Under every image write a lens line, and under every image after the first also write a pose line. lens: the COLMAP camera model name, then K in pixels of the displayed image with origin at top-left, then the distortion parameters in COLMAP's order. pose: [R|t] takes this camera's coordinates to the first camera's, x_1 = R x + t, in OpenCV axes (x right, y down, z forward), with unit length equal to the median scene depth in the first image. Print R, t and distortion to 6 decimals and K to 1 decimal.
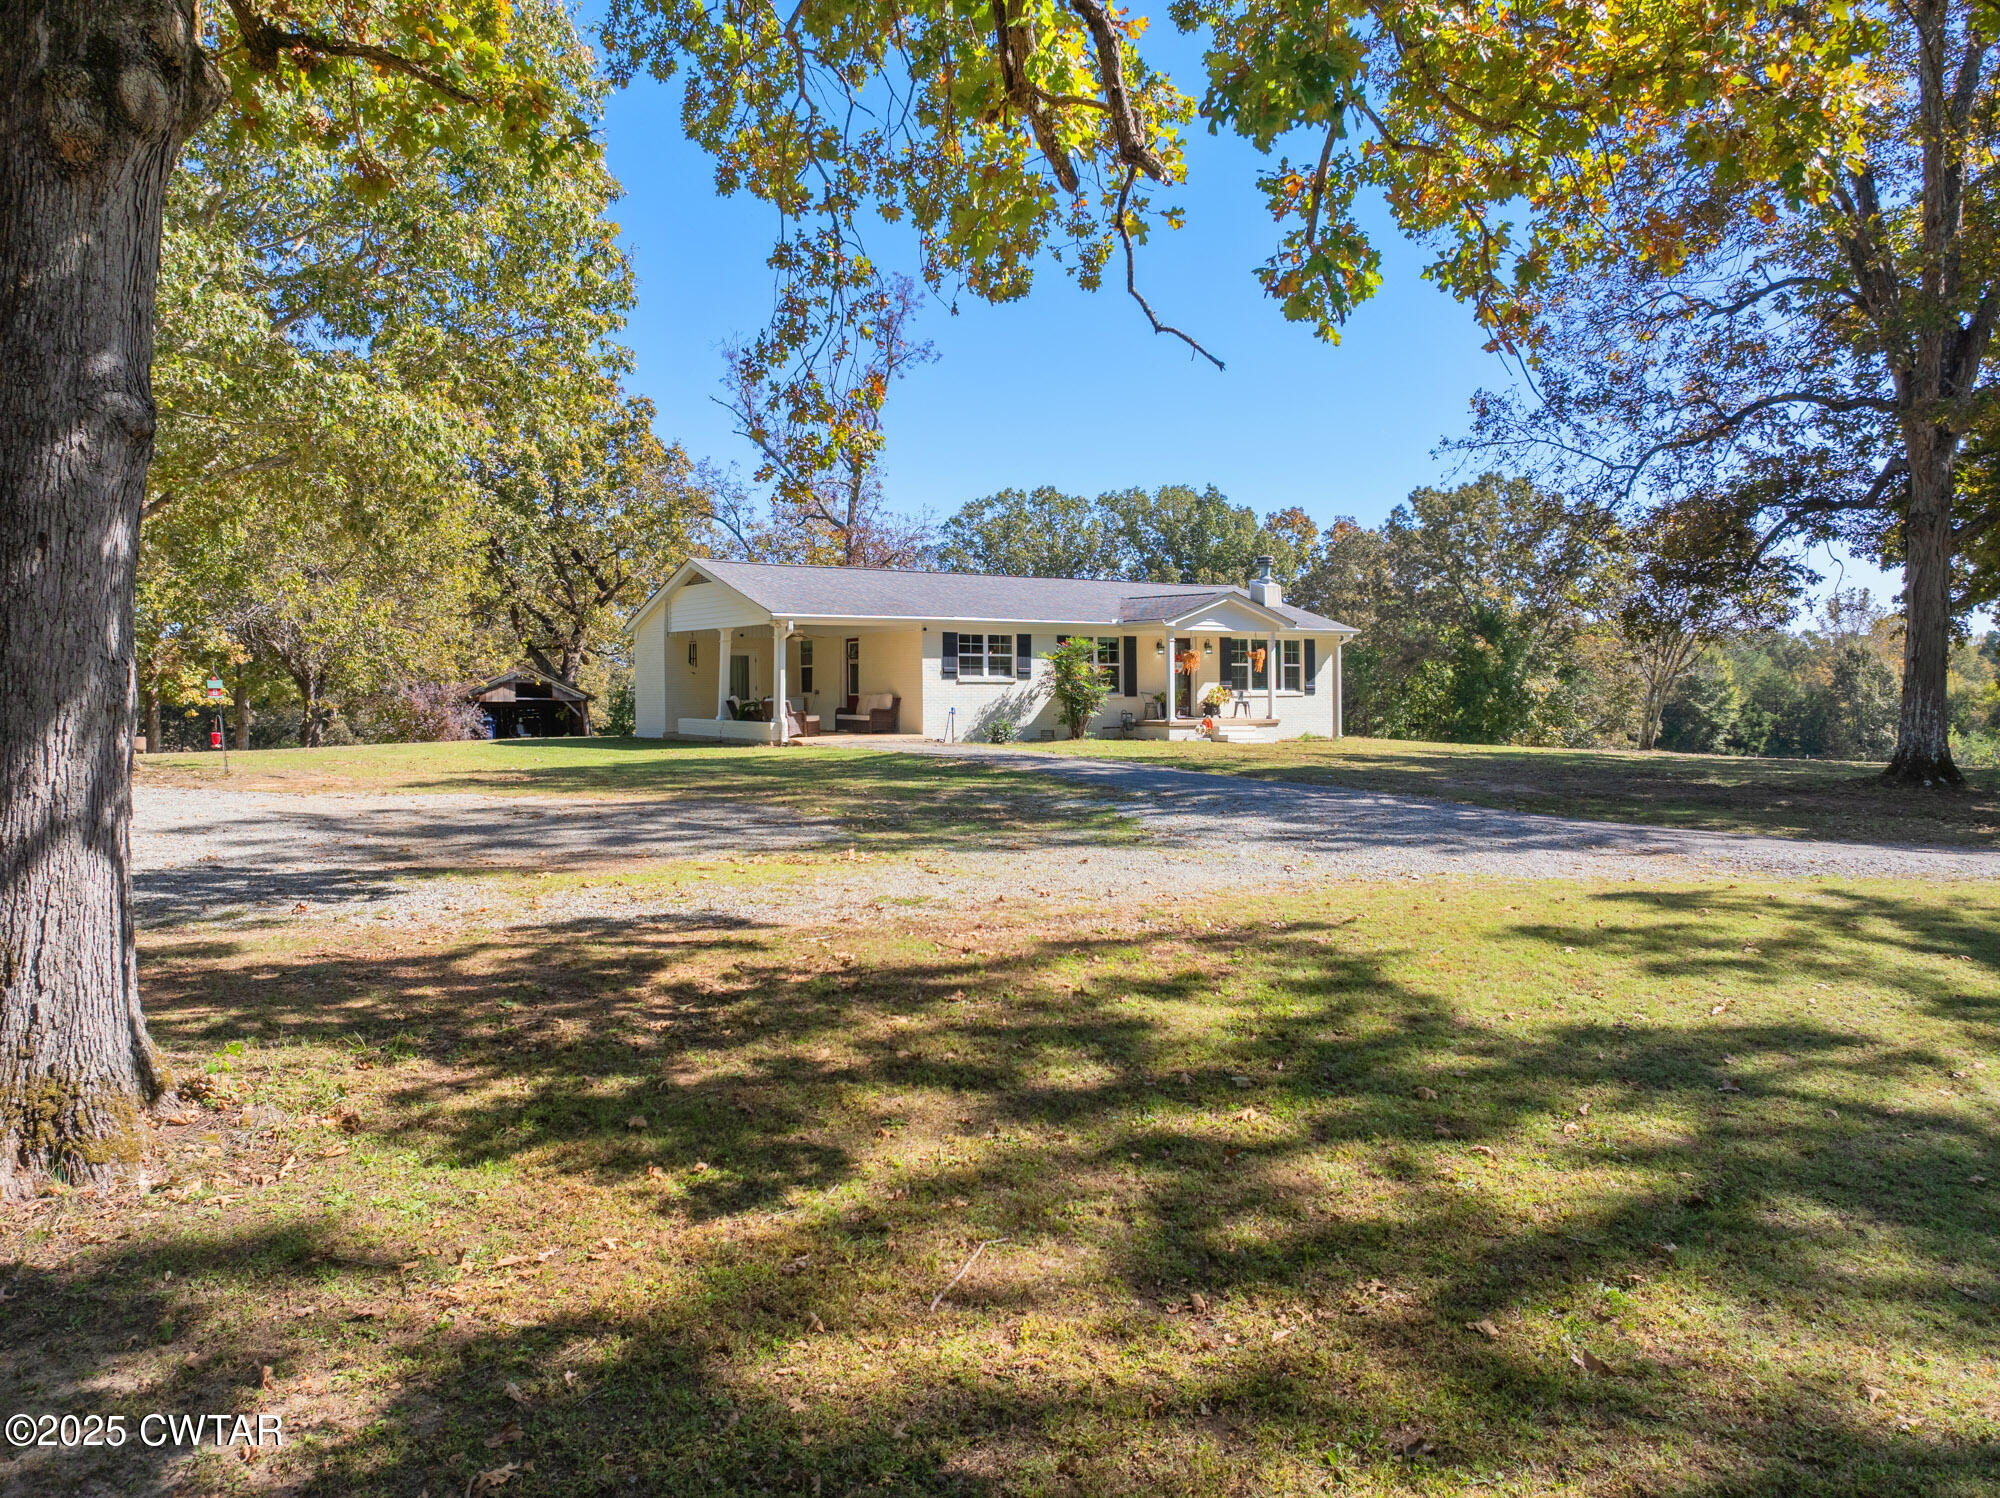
lens RADIAL K [[1425.6, 0, 1019.2], [0, 1425.6, 733.6], [0, 0, 1]] dist [-0.039980, -0.001278]
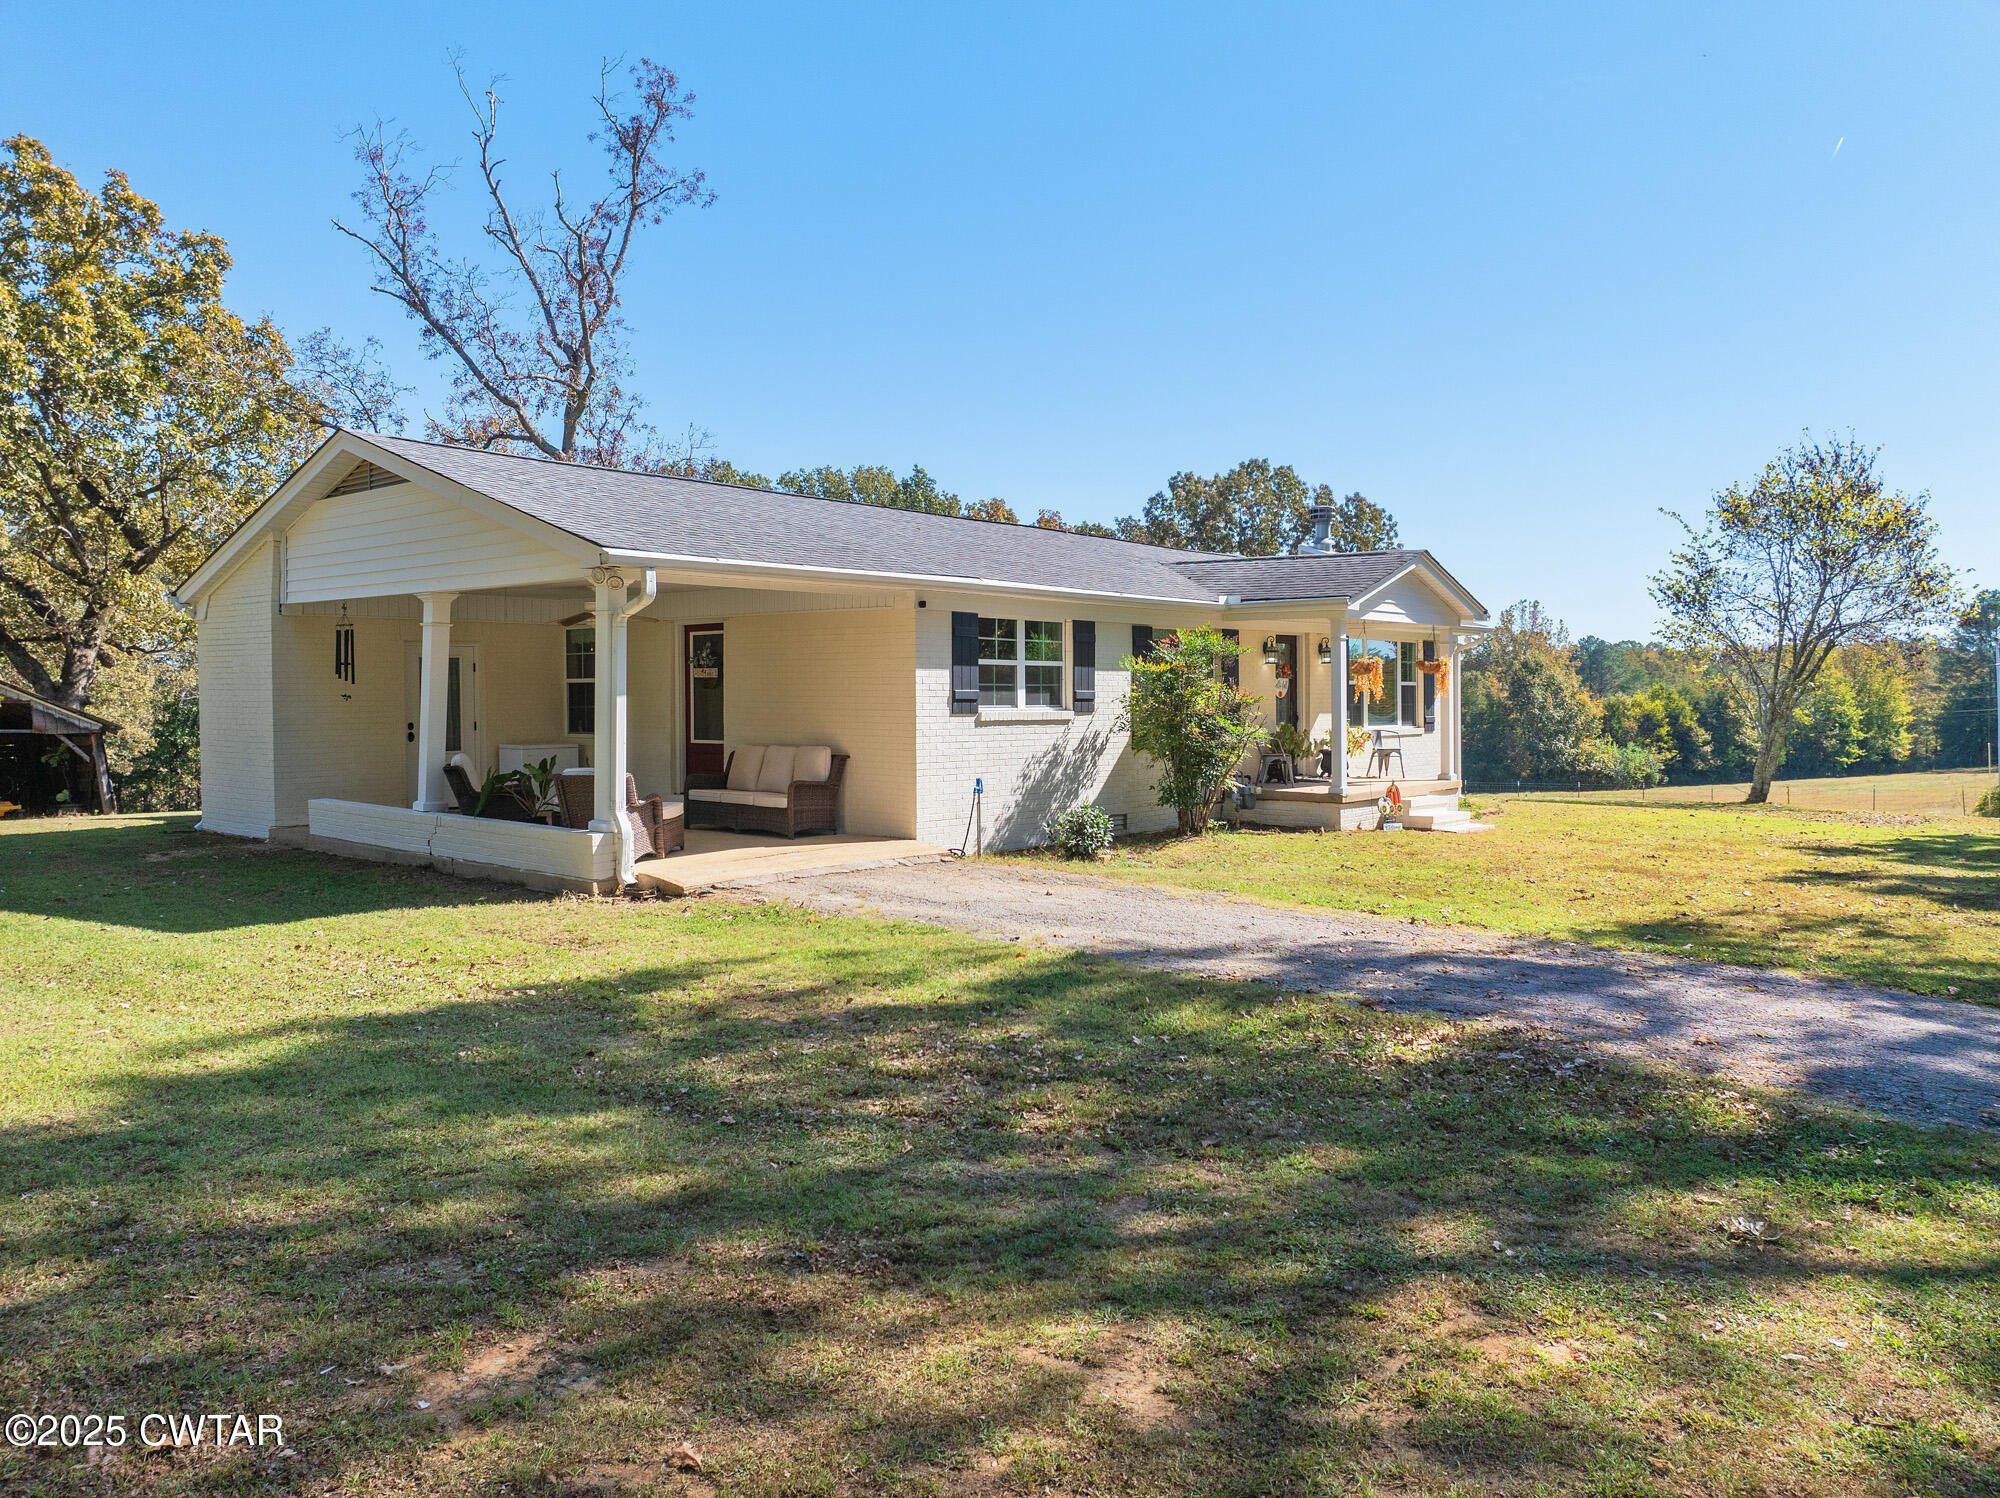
lens RADIAL K [[1399.4, 0, 1000.0], [0, 1399.4, 749.0], [0, 0, 1]] dist [-0.007795, -0.024575]
pose [[0.966164, -0.005406, 0.257873, -0.136138], [0.003091, 0.999951, 0.009382, -0.027995], [-0.257911, -0.008267, 0.966133, 0.499509]]
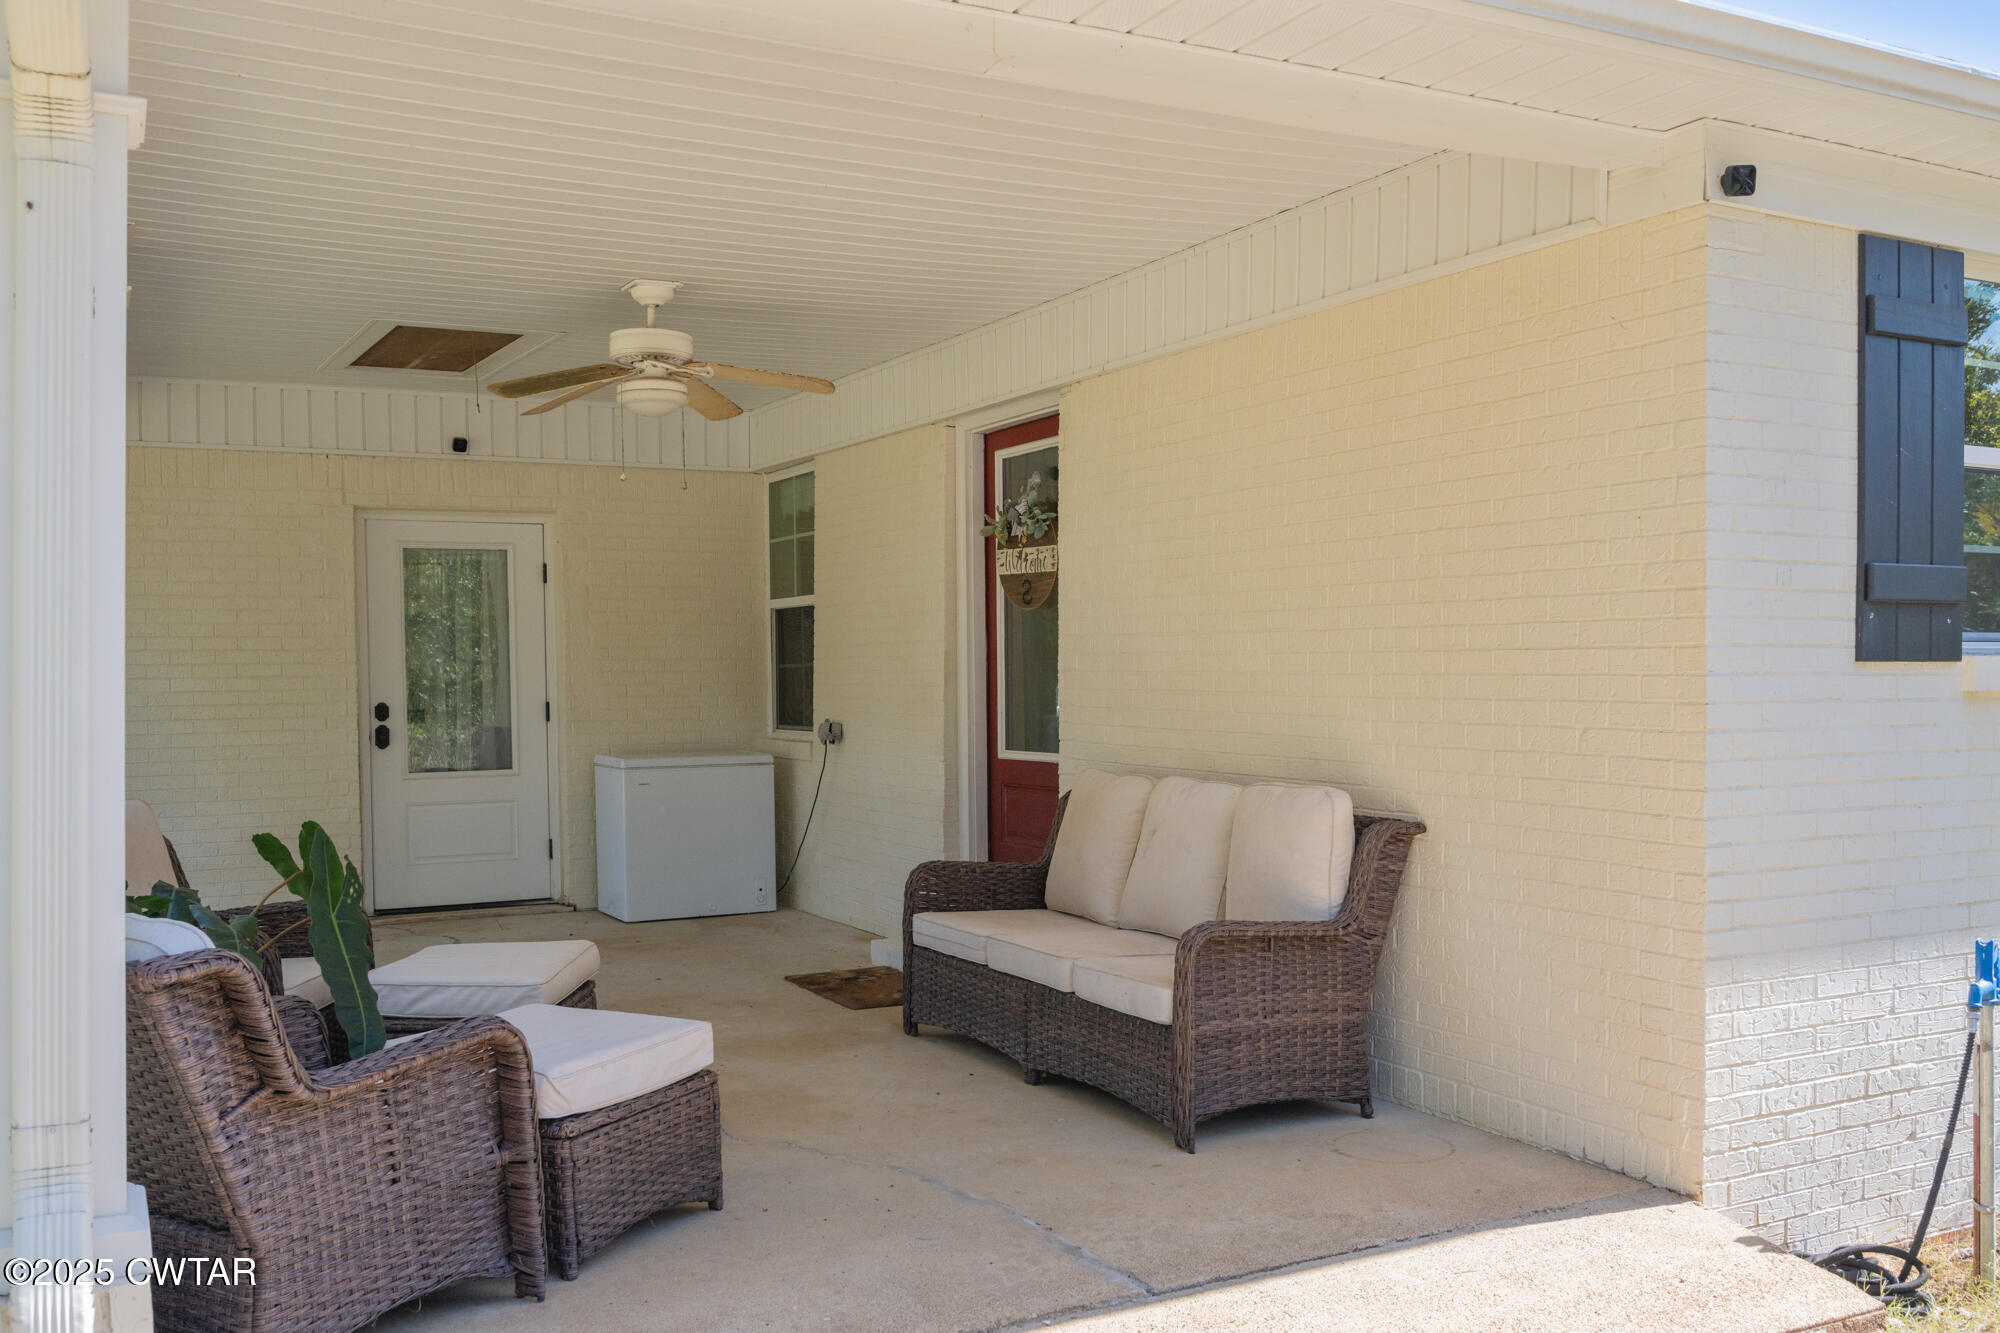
lens RADIAL K [[1757.9, 0, 1006.9], [0, 1757.9, 745.9], [0, 0, 1]] dist [-0.004808, -0.003312]
pose [[0.993371, 0.001270, -0.114944, -0.090785], [-0.000192, 0.999956, 0.009390, -0.029382], [0.114950, -0.009306, 0.993328, 0.760406]]
